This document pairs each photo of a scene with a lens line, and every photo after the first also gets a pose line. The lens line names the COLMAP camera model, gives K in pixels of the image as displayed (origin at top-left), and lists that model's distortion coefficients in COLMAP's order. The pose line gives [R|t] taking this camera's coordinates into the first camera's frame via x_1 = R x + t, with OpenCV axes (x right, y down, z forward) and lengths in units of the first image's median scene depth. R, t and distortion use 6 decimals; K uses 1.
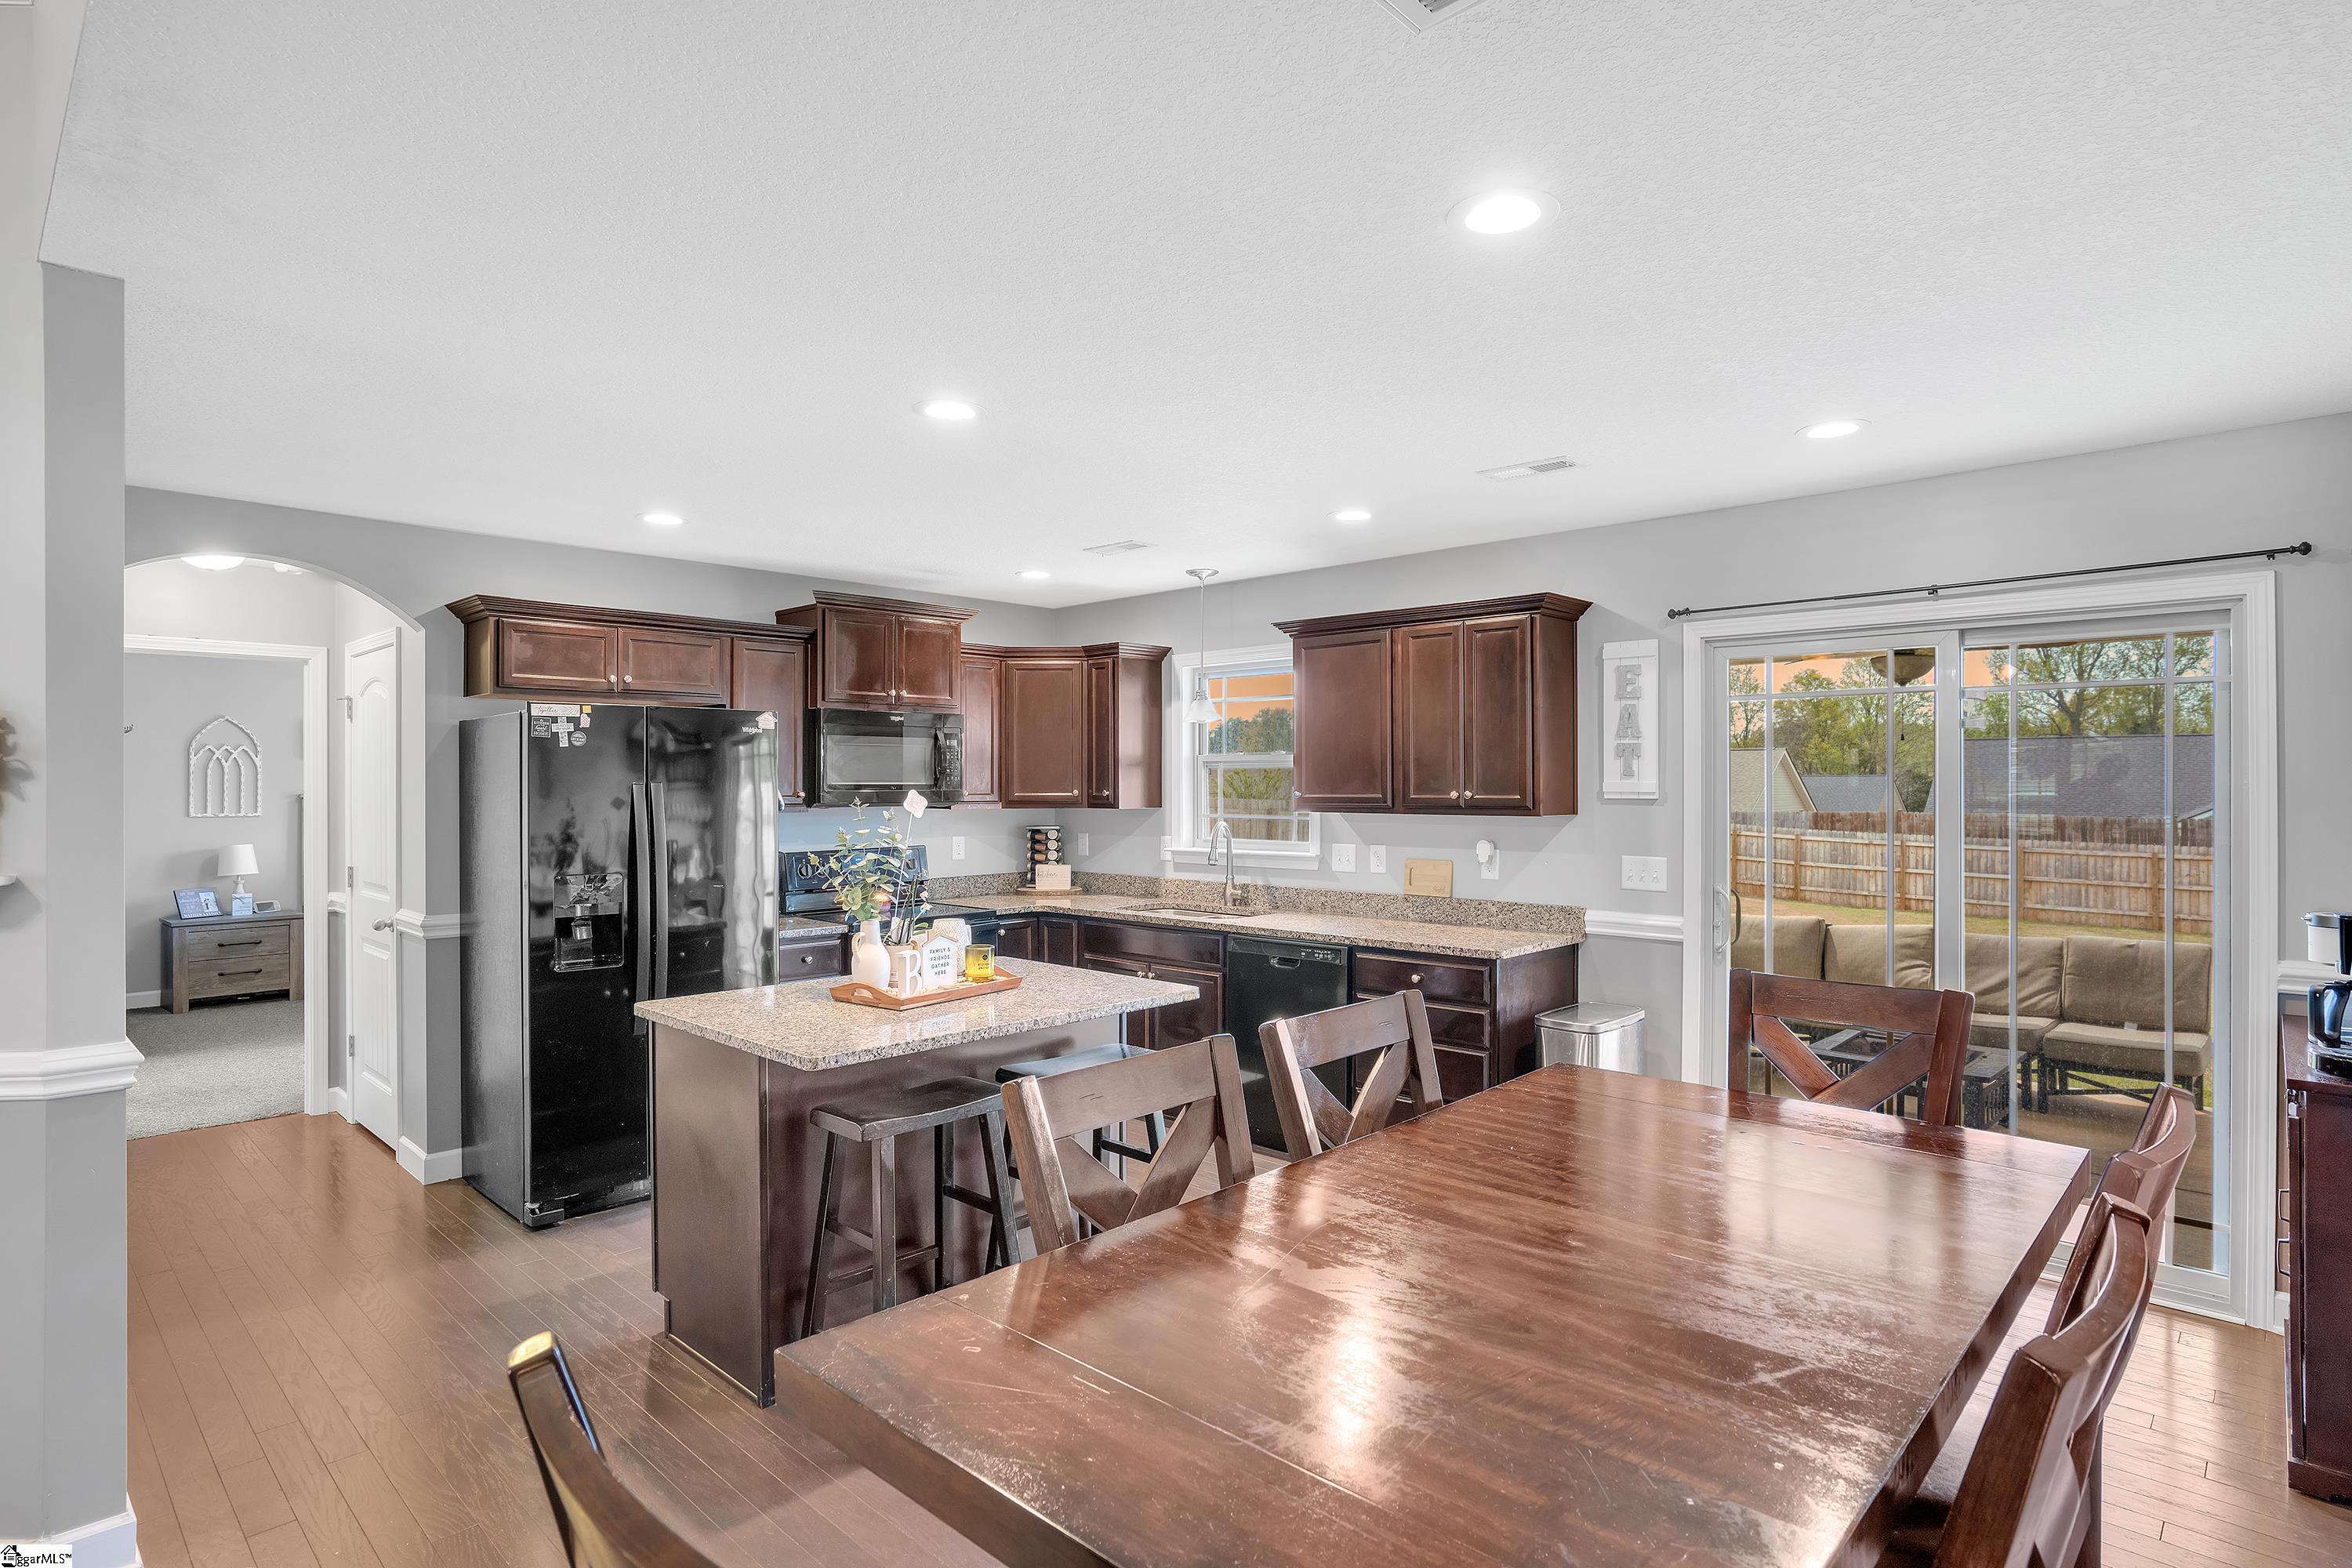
lens RADIAL K [[1202.1, 0, 1176.0], [0, 1202.1, 784.0], [0, 0, 1]] dist [-0.043187, 0.032724]
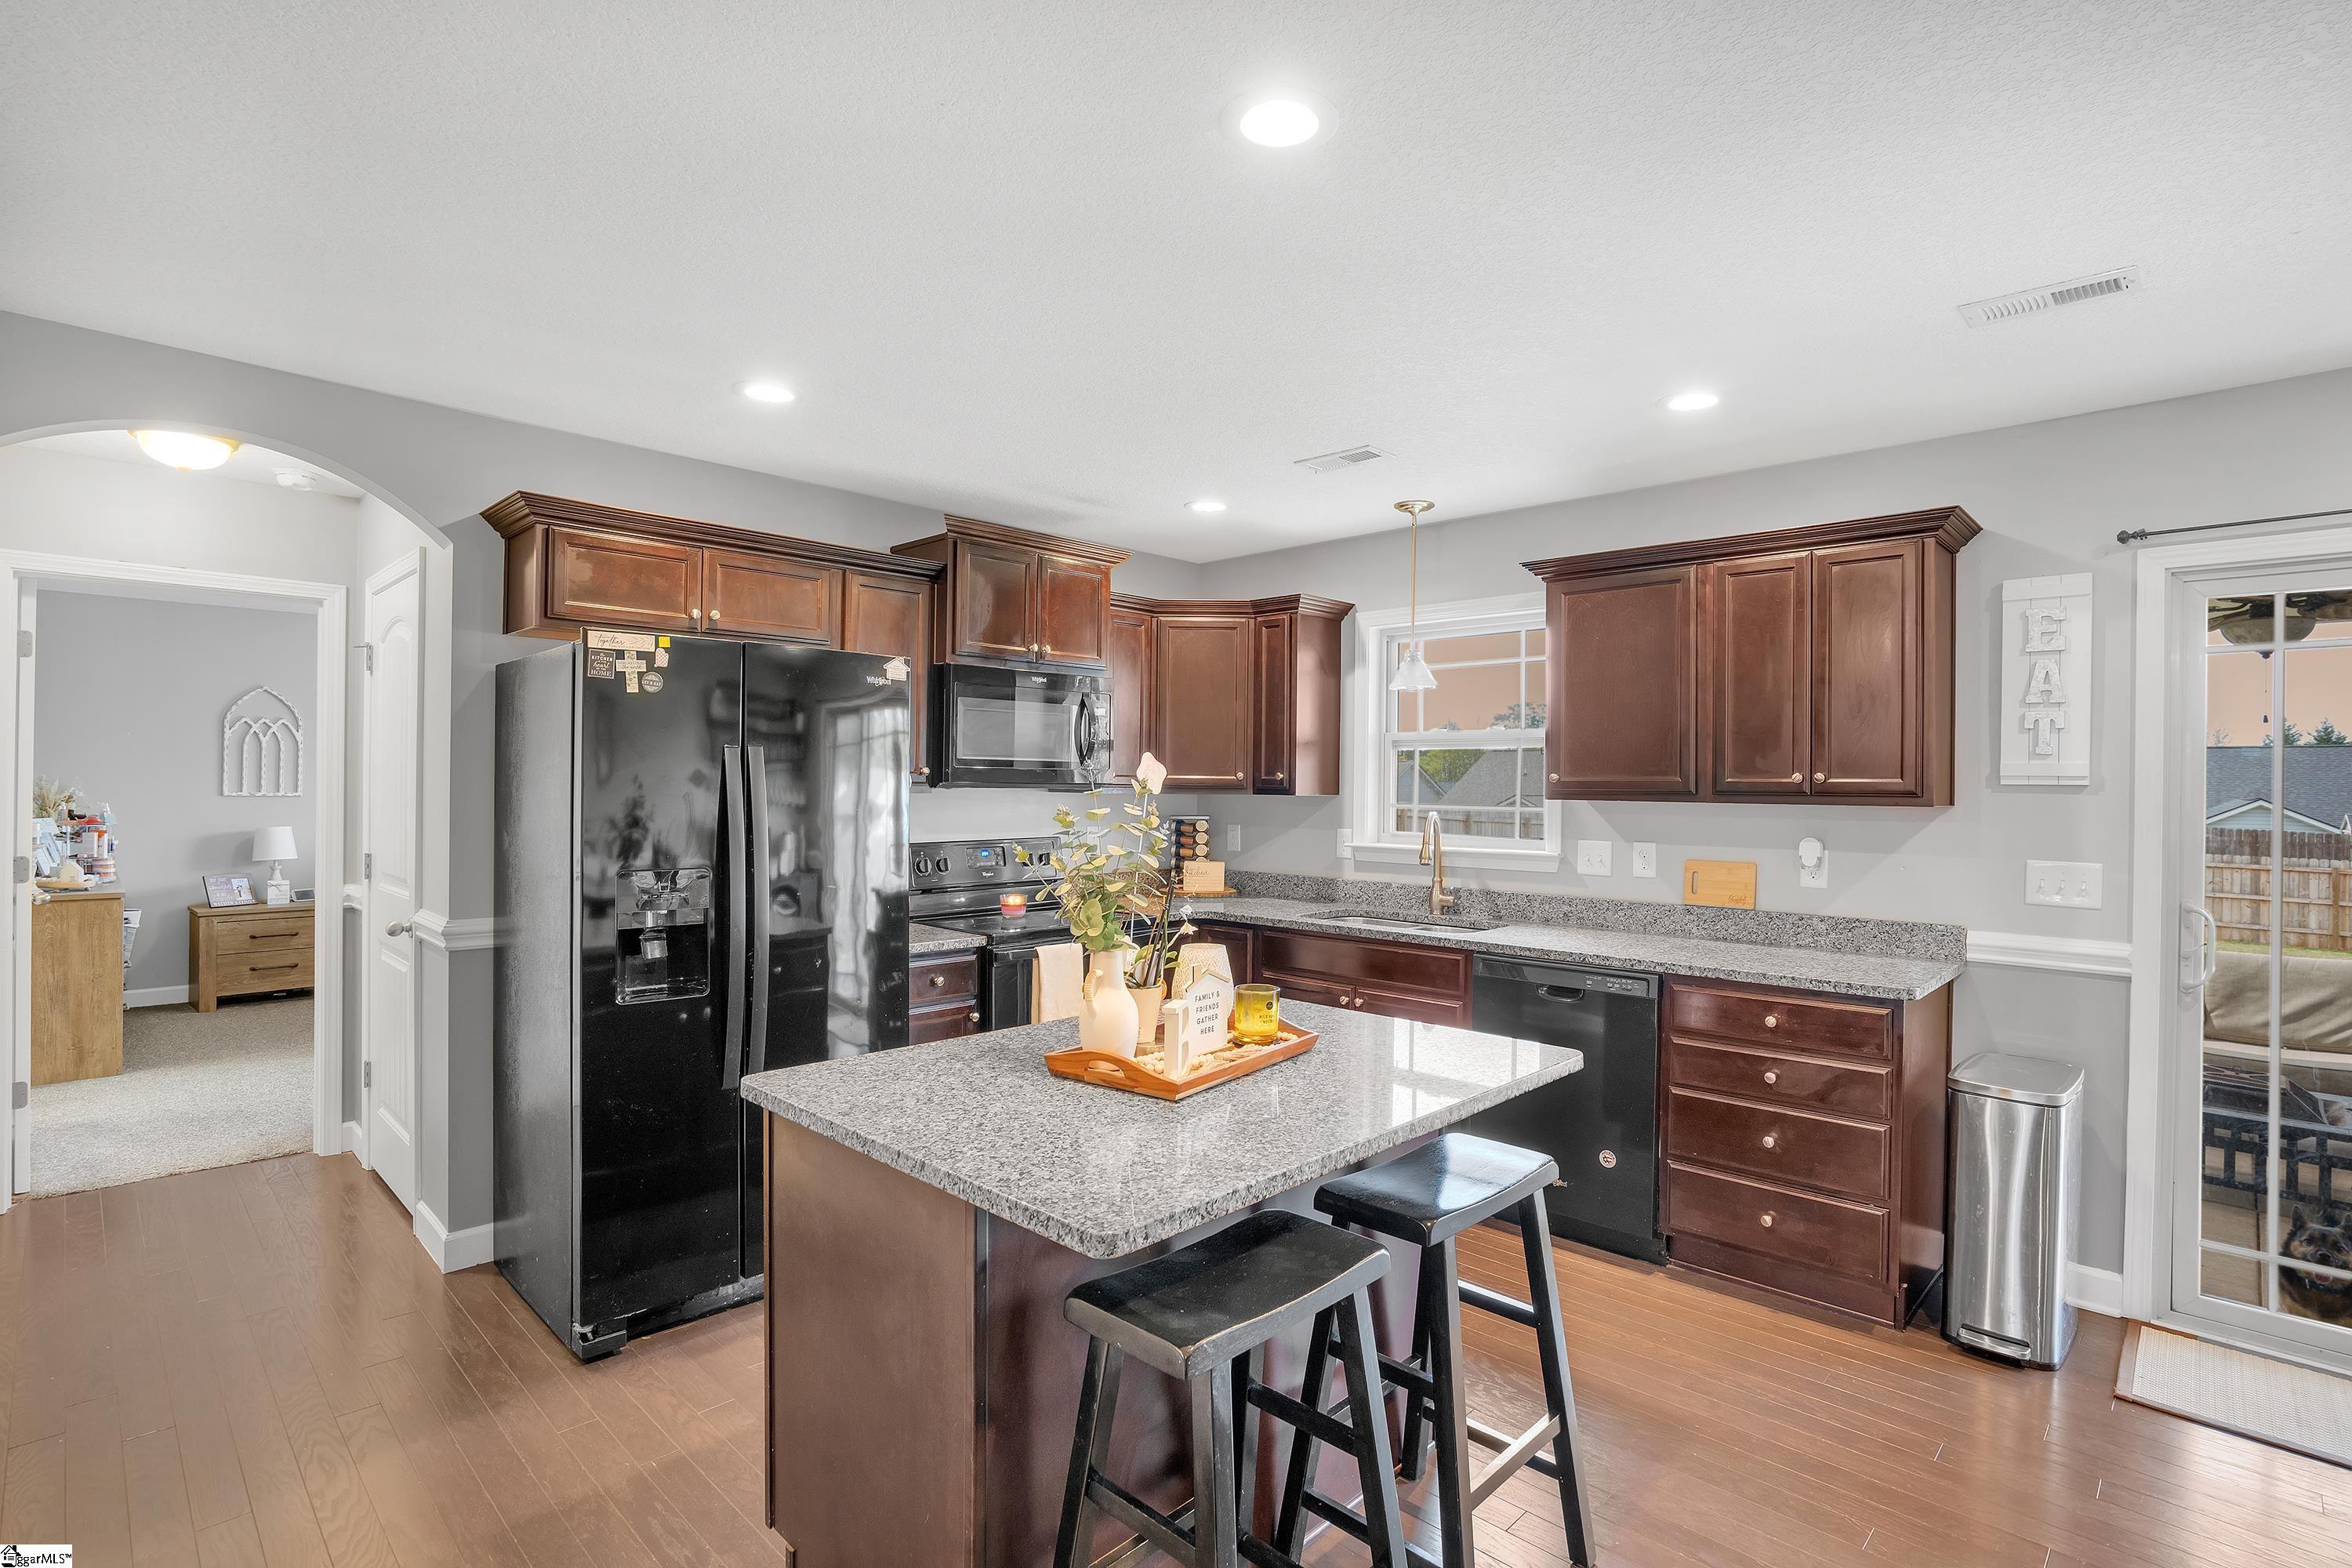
lens RADIAL K [[1102.3, 0, 1176.0], [0, 1102.3, 784.0], [0, 0, 1]] dist [-0.050765, 0.025032]
pose [[0.999905, 0.012102, -0.006560, -0.147992], [-0.012107, 0.999926, -0.000731, 0.016975], [0.006550, 0.000810, 0.999978, 0.281914]]
